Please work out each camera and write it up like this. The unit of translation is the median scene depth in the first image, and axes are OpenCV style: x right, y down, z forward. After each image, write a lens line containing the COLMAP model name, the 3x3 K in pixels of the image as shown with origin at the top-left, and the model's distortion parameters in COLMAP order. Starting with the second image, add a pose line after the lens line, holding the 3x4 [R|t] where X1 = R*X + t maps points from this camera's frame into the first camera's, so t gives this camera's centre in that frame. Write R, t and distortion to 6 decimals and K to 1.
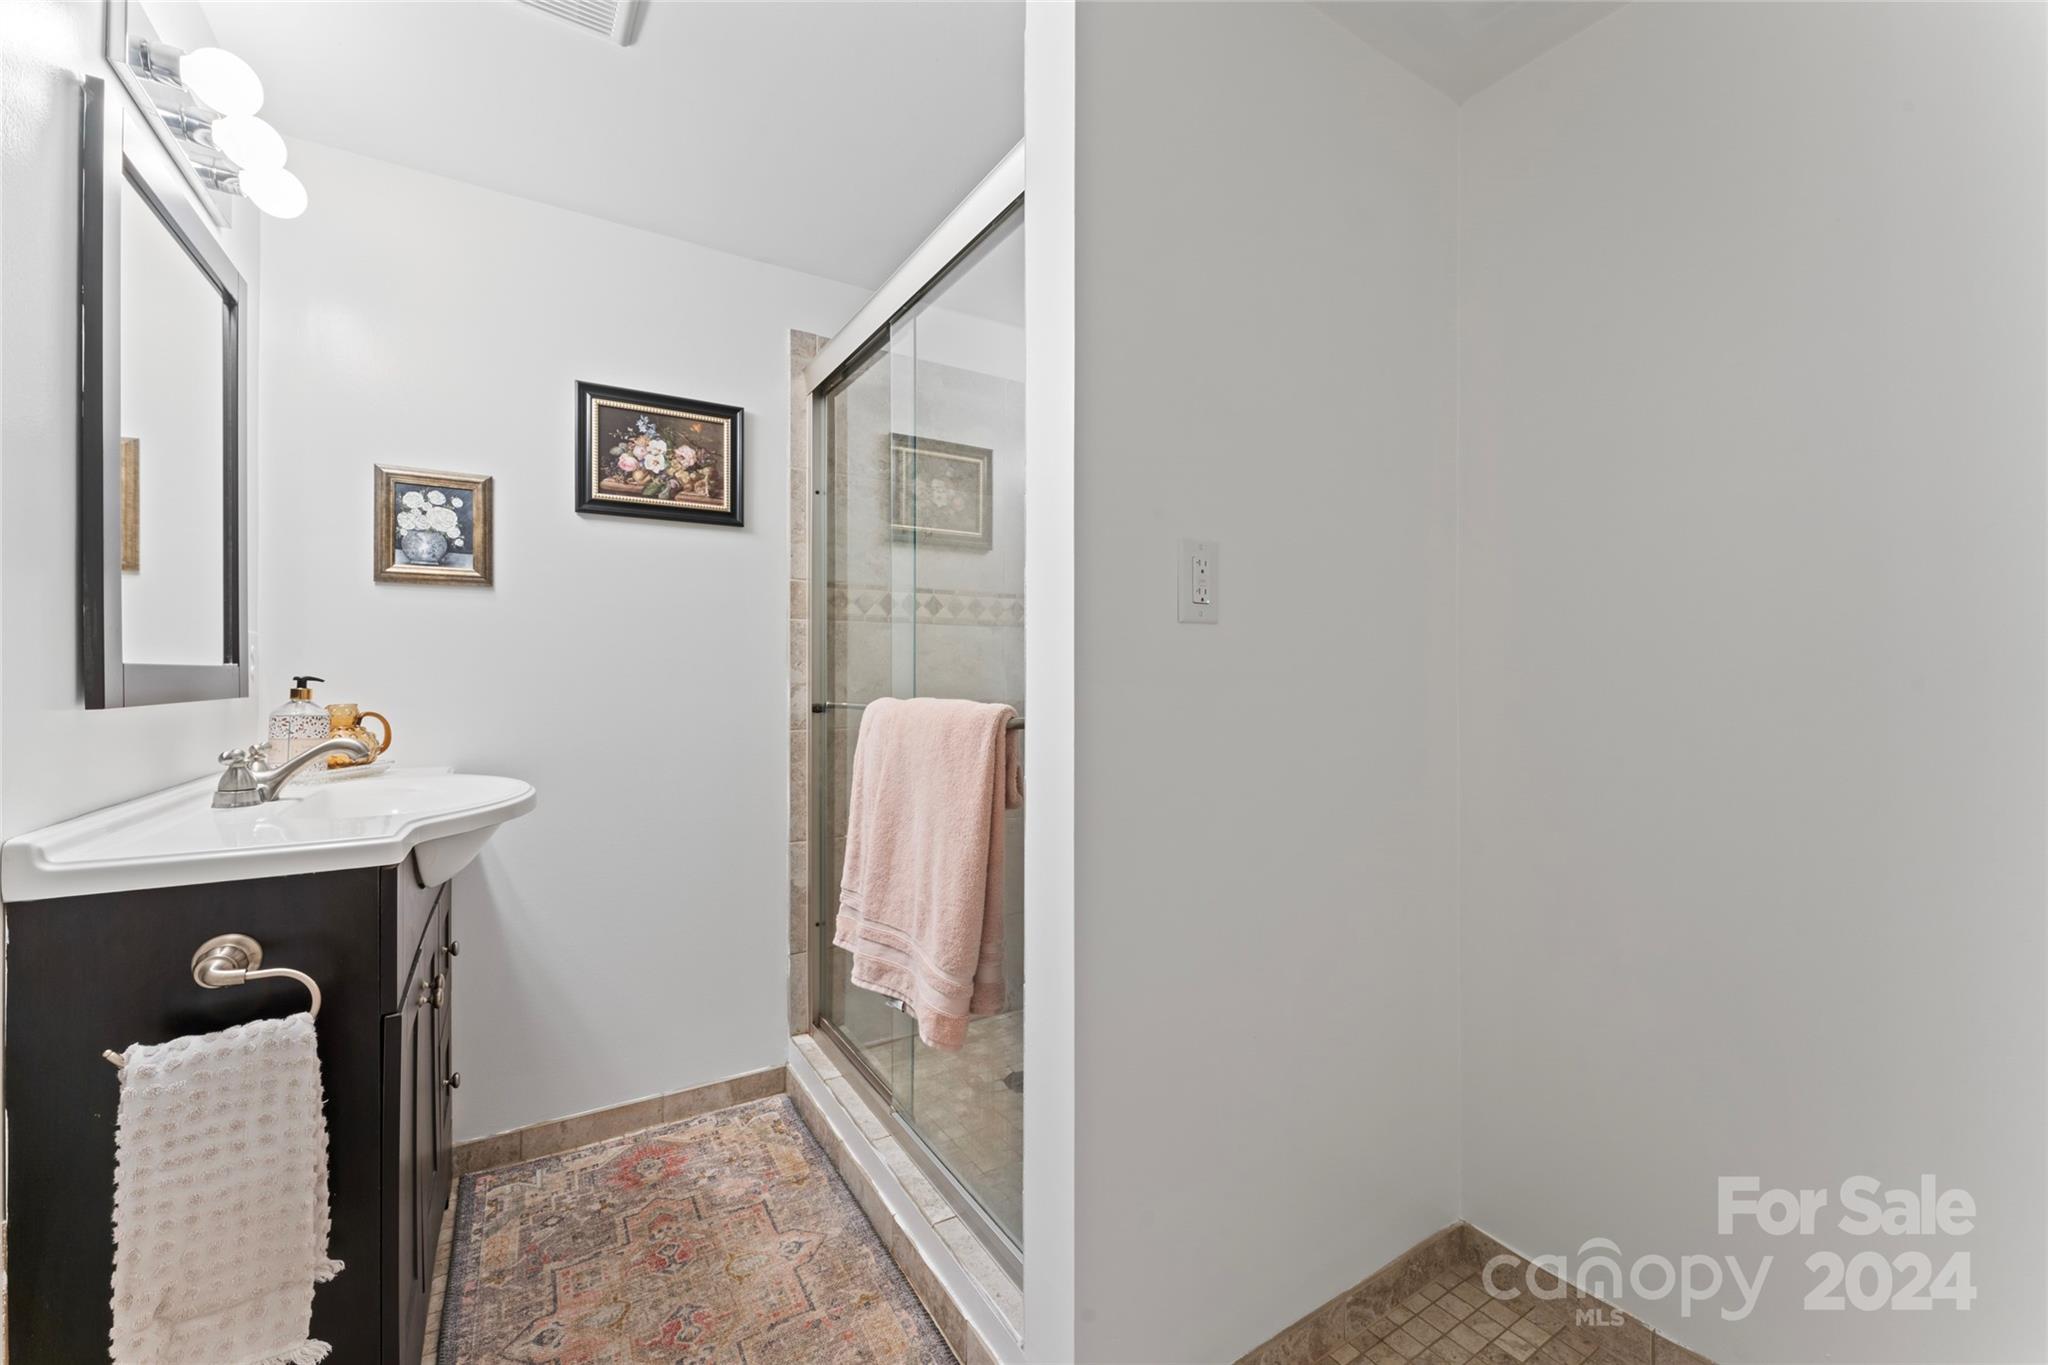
lens RADIAL K [[817.5, 0, 1024.0], [0, 817.5, 682.5], [0, 0, 1]] dist [0.000378, 0.000118]
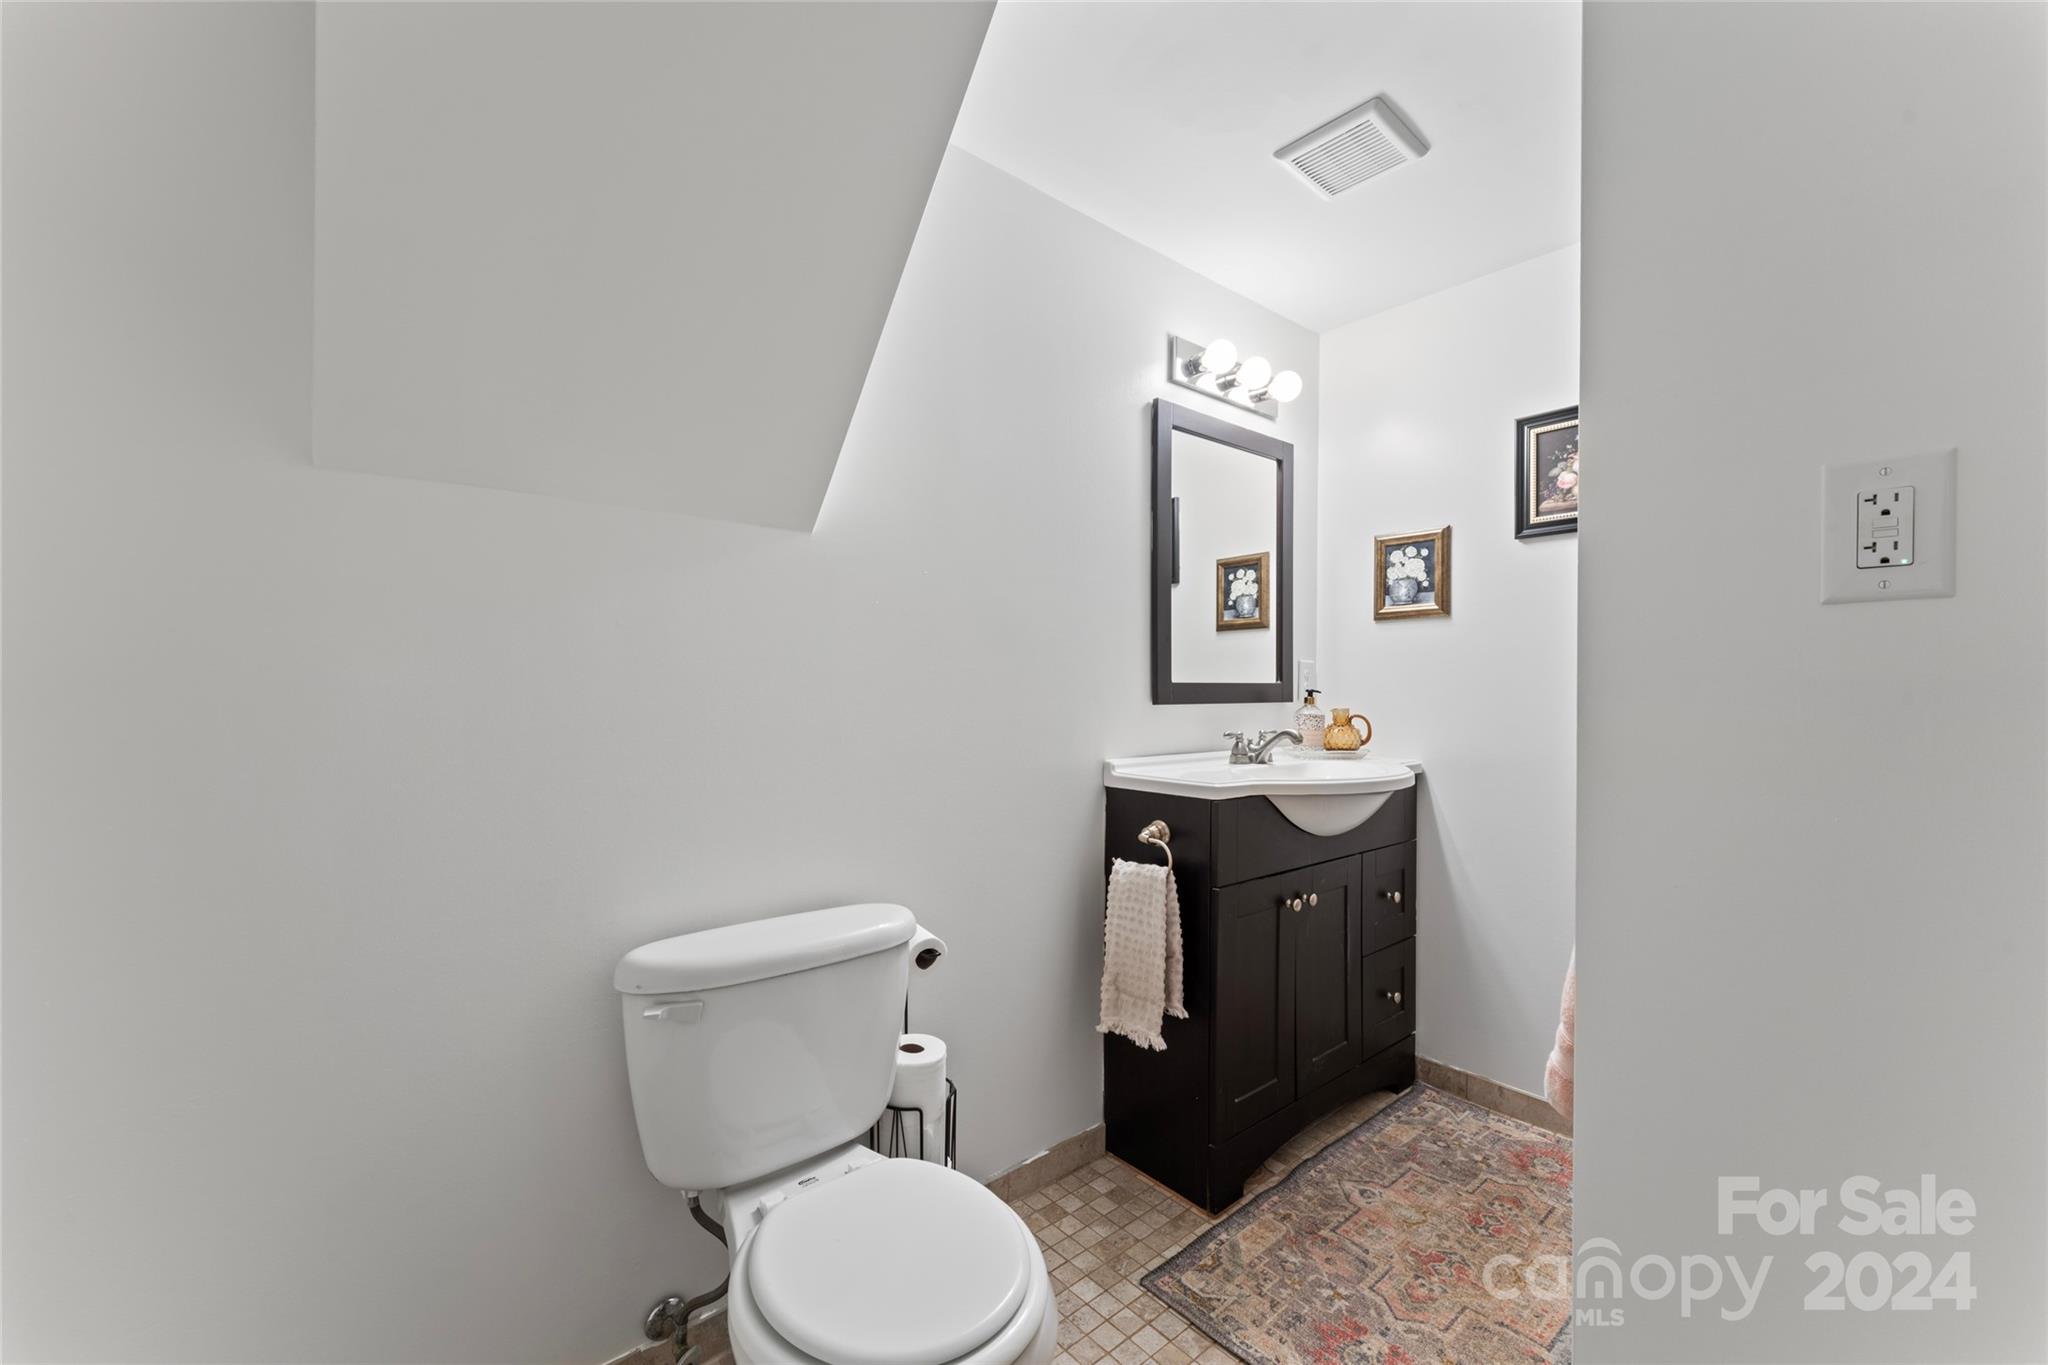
lens RADIAL K [[821.9, 0, 1024.4], [0, 821.9, 713.6], [0, 0, 1]] dist [-0.000100, 0.000046]
pose [[0.145339, 0.030704, -0.988905, 0.497363], [-0.010595, 0.999509, 0.029476, -0.001469], [0.989325, 0.006194, 0.145593, 0.210387]]
